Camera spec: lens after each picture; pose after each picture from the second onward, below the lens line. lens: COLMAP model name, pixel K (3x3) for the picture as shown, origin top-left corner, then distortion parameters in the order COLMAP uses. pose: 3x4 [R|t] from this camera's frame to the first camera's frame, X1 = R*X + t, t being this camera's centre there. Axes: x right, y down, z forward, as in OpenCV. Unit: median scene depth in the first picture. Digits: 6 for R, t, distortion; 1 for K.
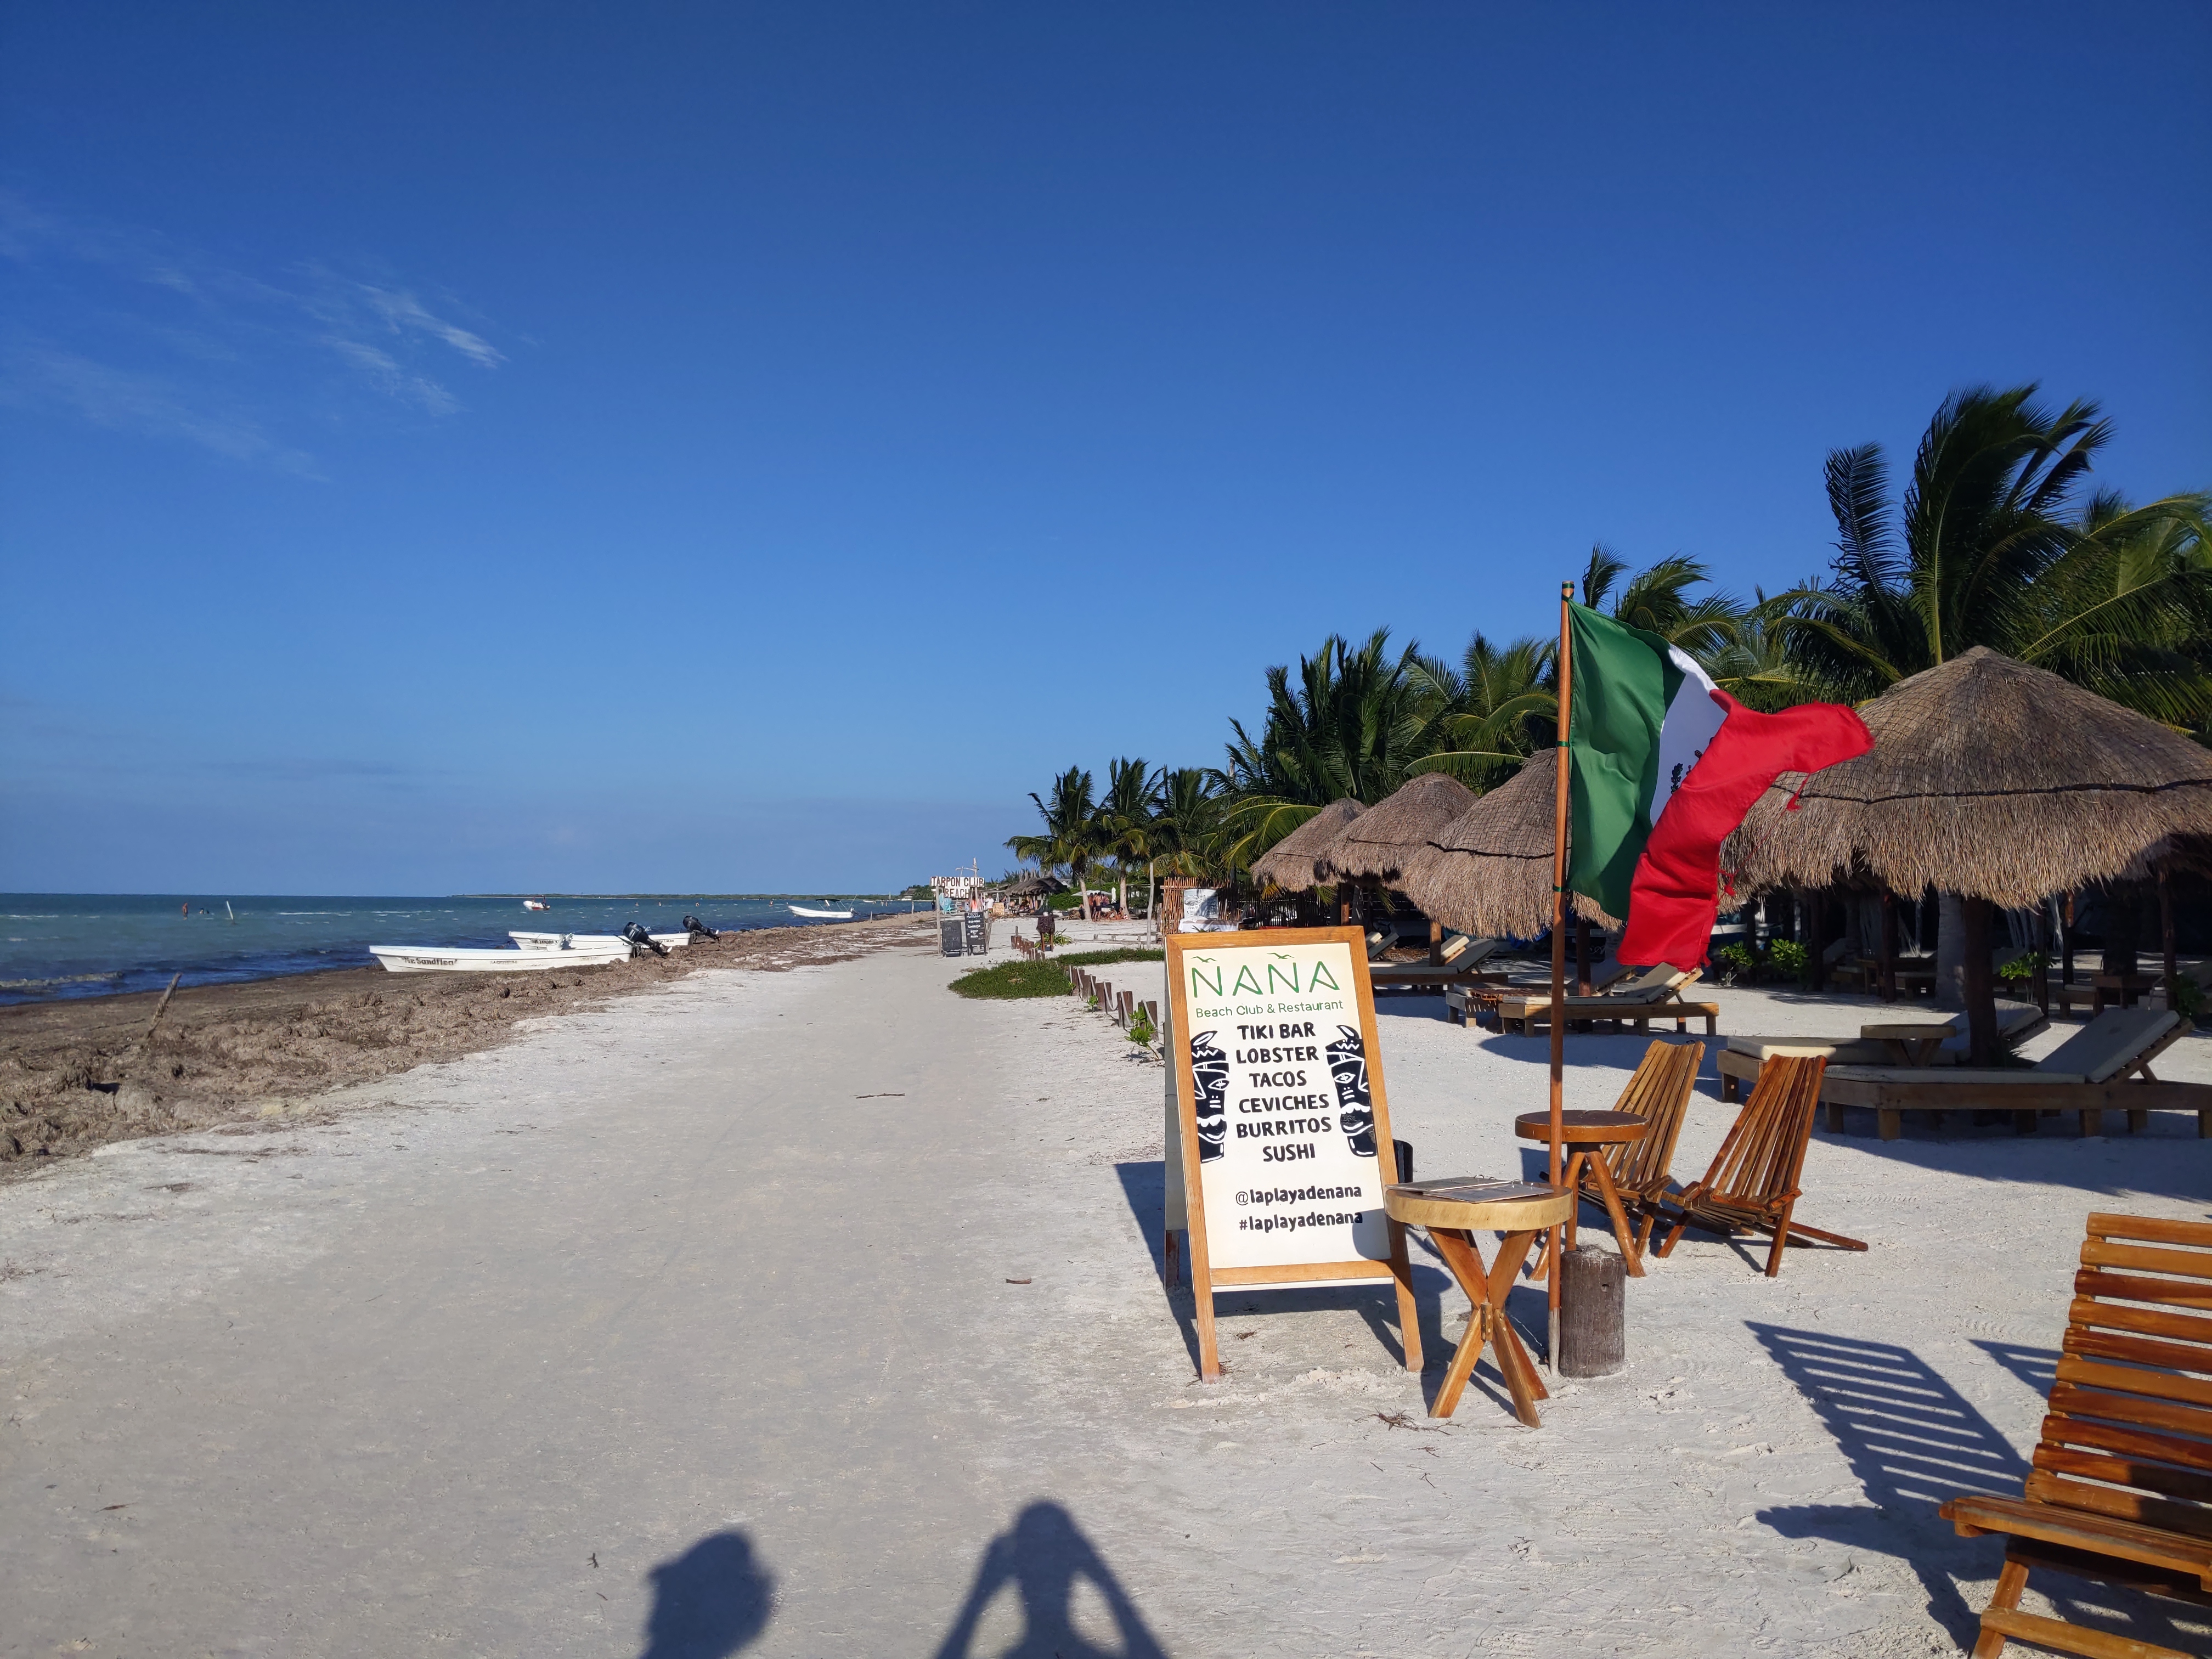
lens RADIAL K [[1771.6, 0, 1106.0], [0, 1771.6, 829.5], [0, 0, 1]] dist [0.051716, -0.087864]
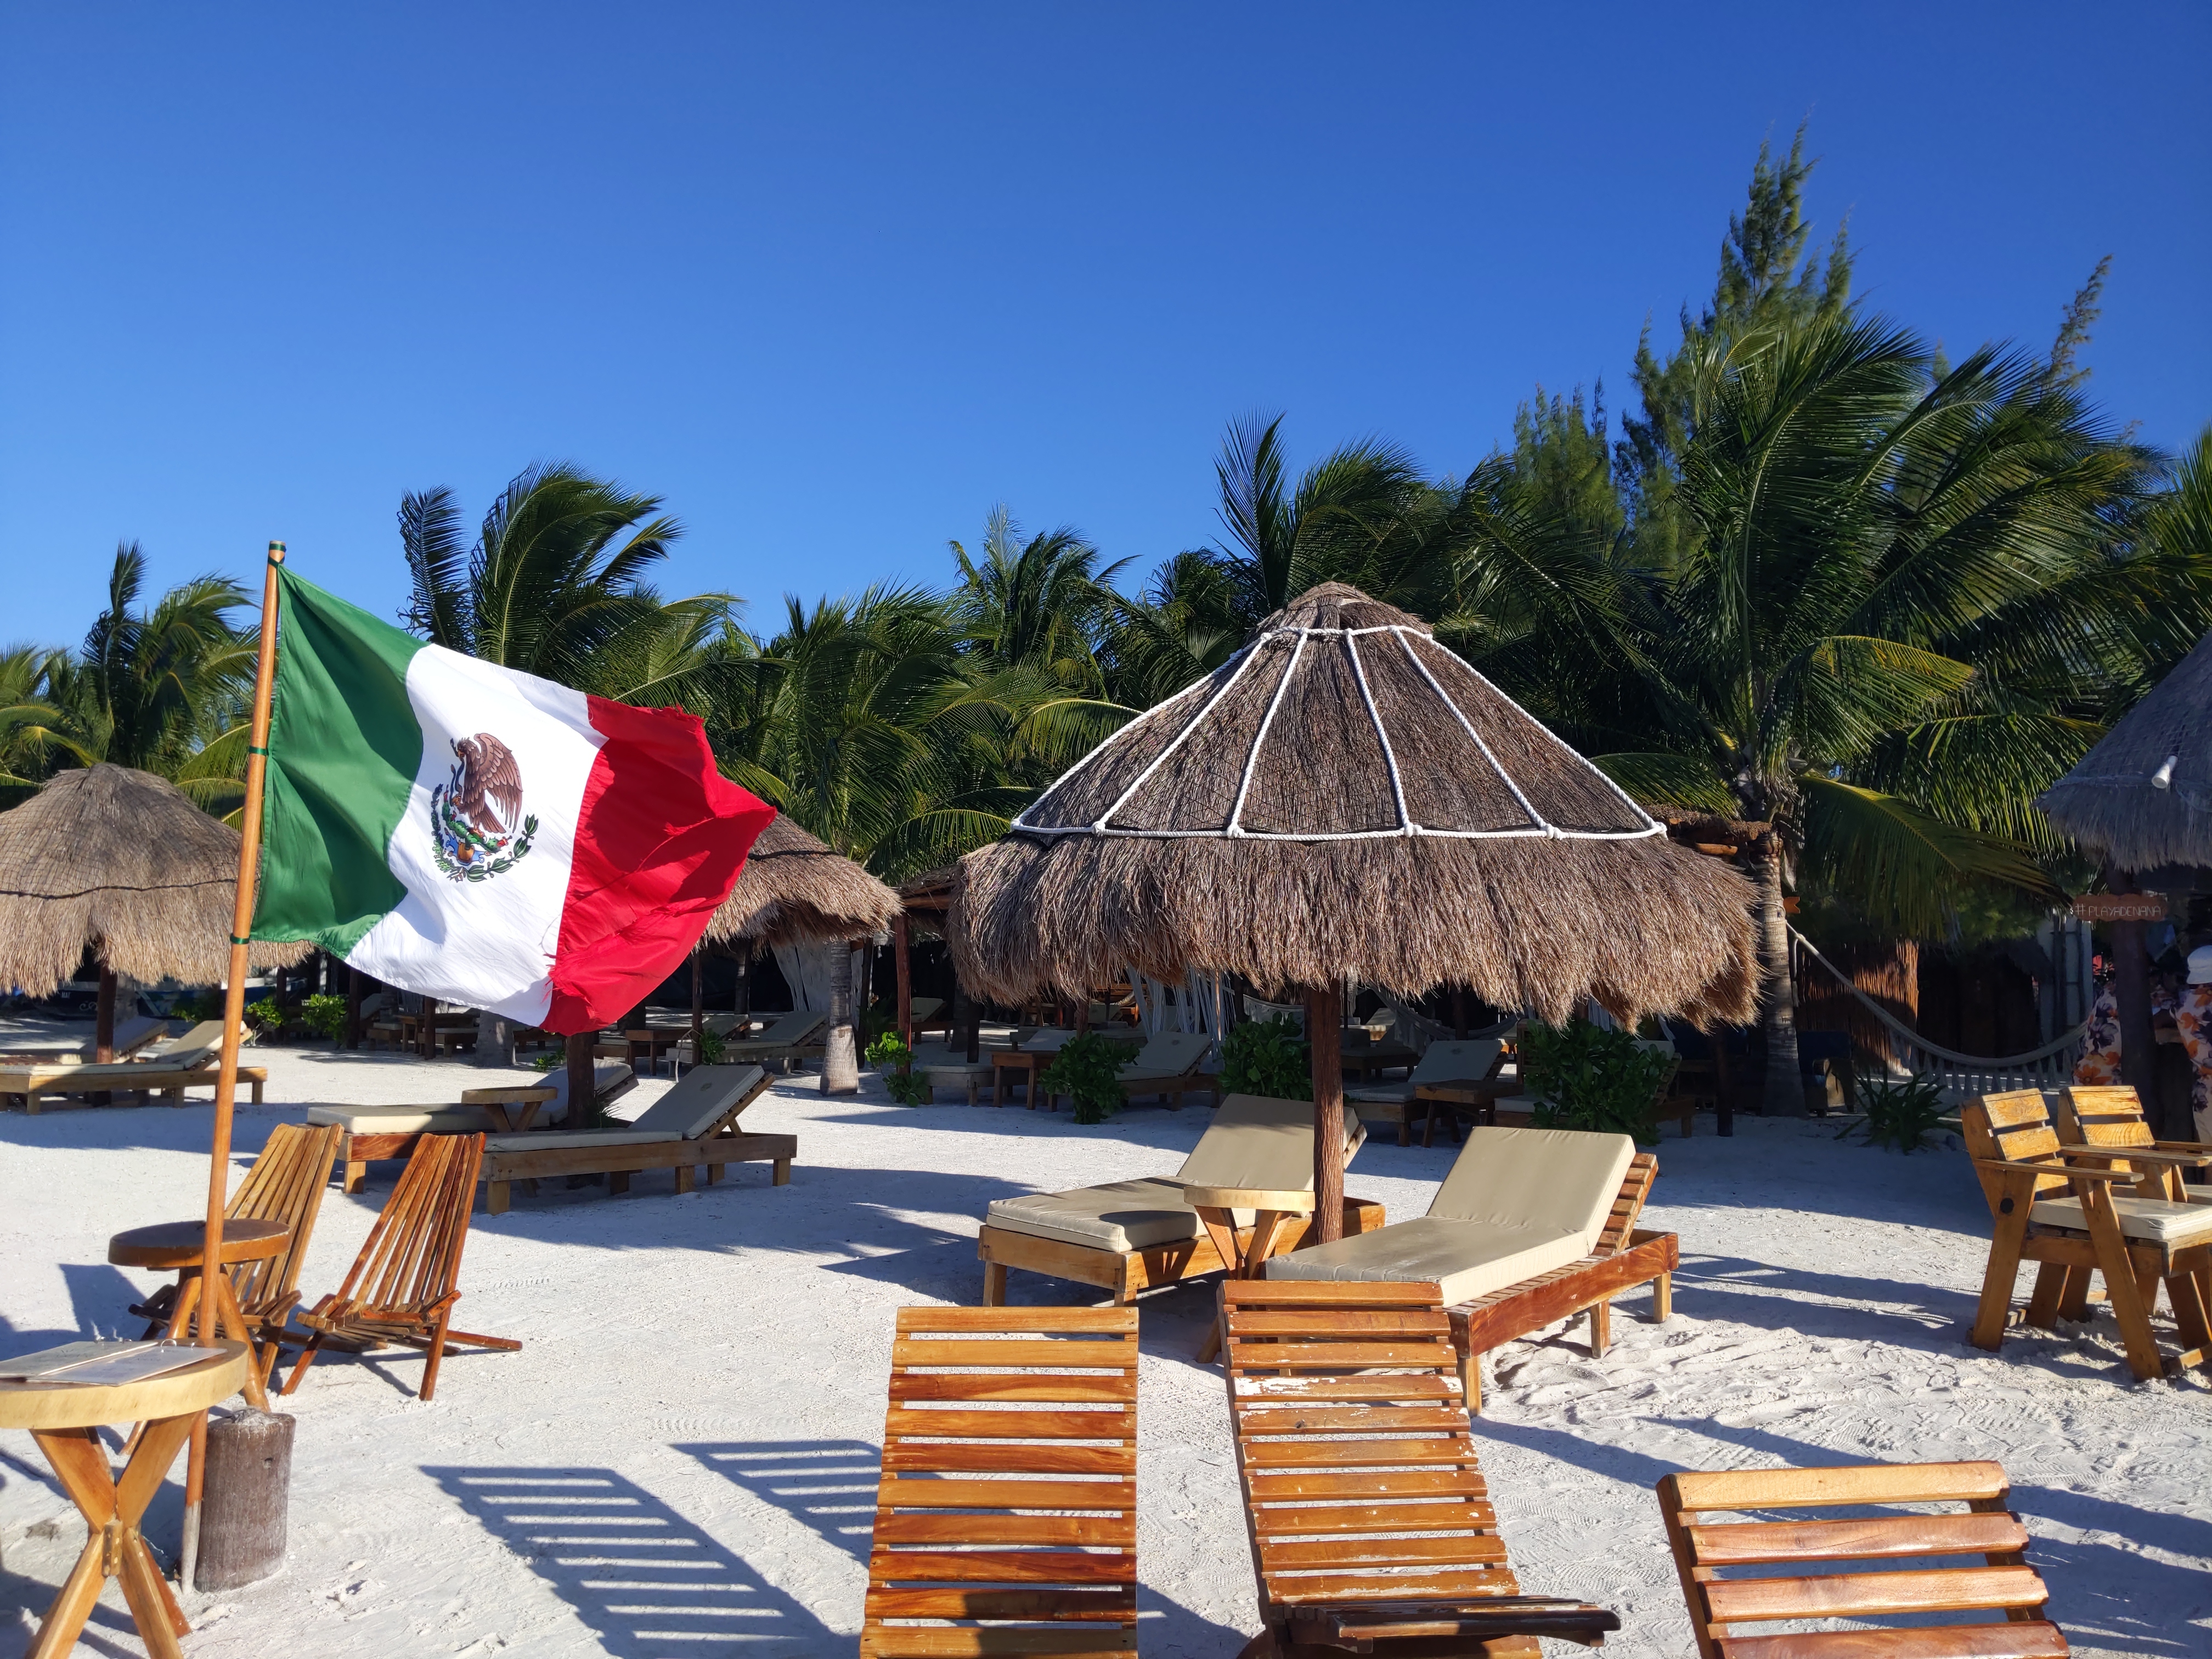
lens RADIAL K [[1771.6, 0, 1106.0], [0, 1771.6, 829.5], [0, 0, 1]] dist [0.051716, -0.087864]
pose [[0.700249, 0.068387, 0.710616, -0.024435], [-0.047280, 0.997658, -0.049420, 0.005178], [-0.712332, 0.001008, 0.701842, 0.164153]]
